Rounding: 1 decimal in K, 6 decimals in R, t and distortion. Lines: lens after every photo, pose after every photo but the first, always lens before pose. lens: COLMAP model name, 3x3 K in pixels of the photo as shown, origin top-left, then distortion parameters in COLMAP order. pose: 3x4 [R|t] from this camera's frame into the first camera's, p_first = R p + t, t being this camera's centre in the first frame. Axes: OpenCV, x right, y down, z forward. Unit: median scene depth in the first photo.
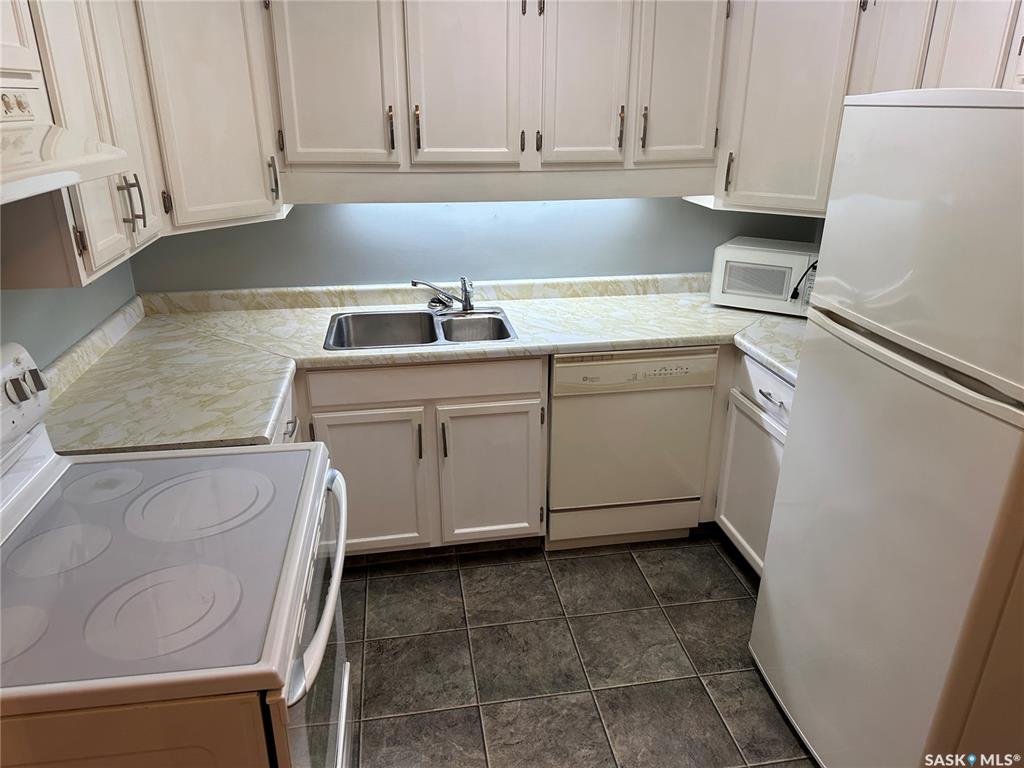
lens RADIAL K [[715.5, 0, 511.7], [0, 715.5, 388.5], [0, 0, 1]] dist [0.105935, -0.154111]
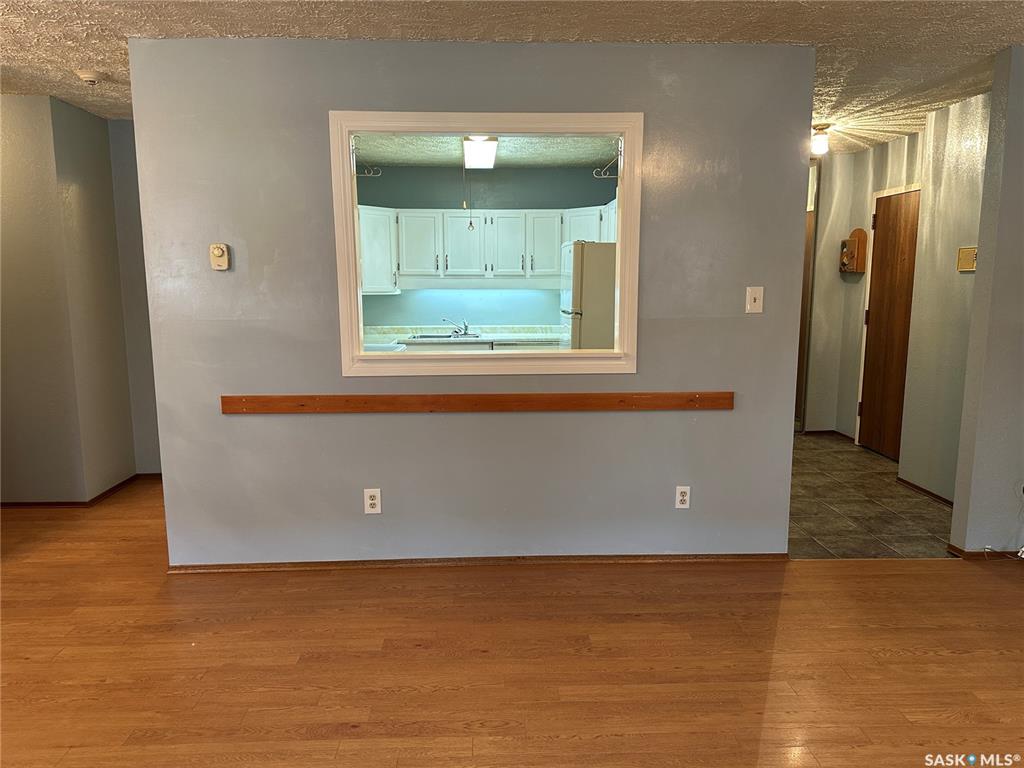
lens RADIAL K [[715.5, 0, 511.7], [0, 715.5, 388.5], [0, 0, 1]] dist [0.105935, -0.154111]
pose [[0.992988, 0.013497, -0.117444, 0.425390], [-0.040446, 0.972294, -0.230234, 0.698892], [0.111083, 0.233370, 0.966022, -1.446063]]
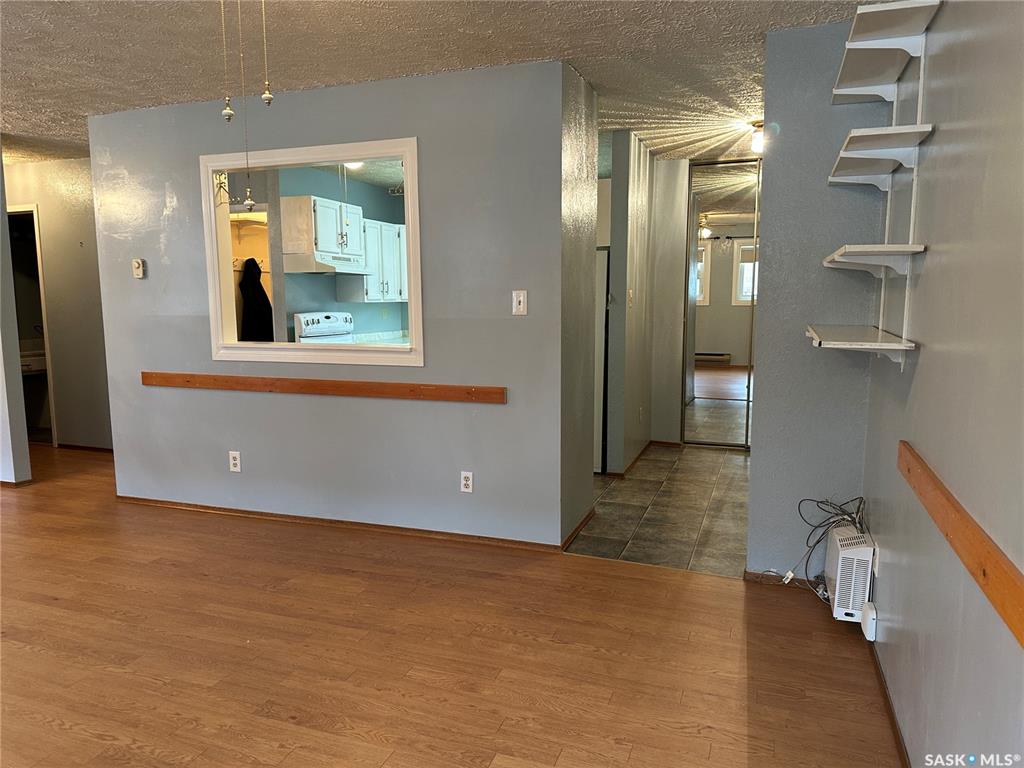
lens RADIAL K [[719.3, 0, 509.7], [0, 719.3, 387.7], [0, 0, 1]] dist [0.117589, -0.152695]
pose [[0.868376, 0.055949, -0.492741, 1.439150], [-0.178345, 0.962370, -0.205030, 0.672614], [0.462728, 0.265921, 0.845677, -1.311324]]
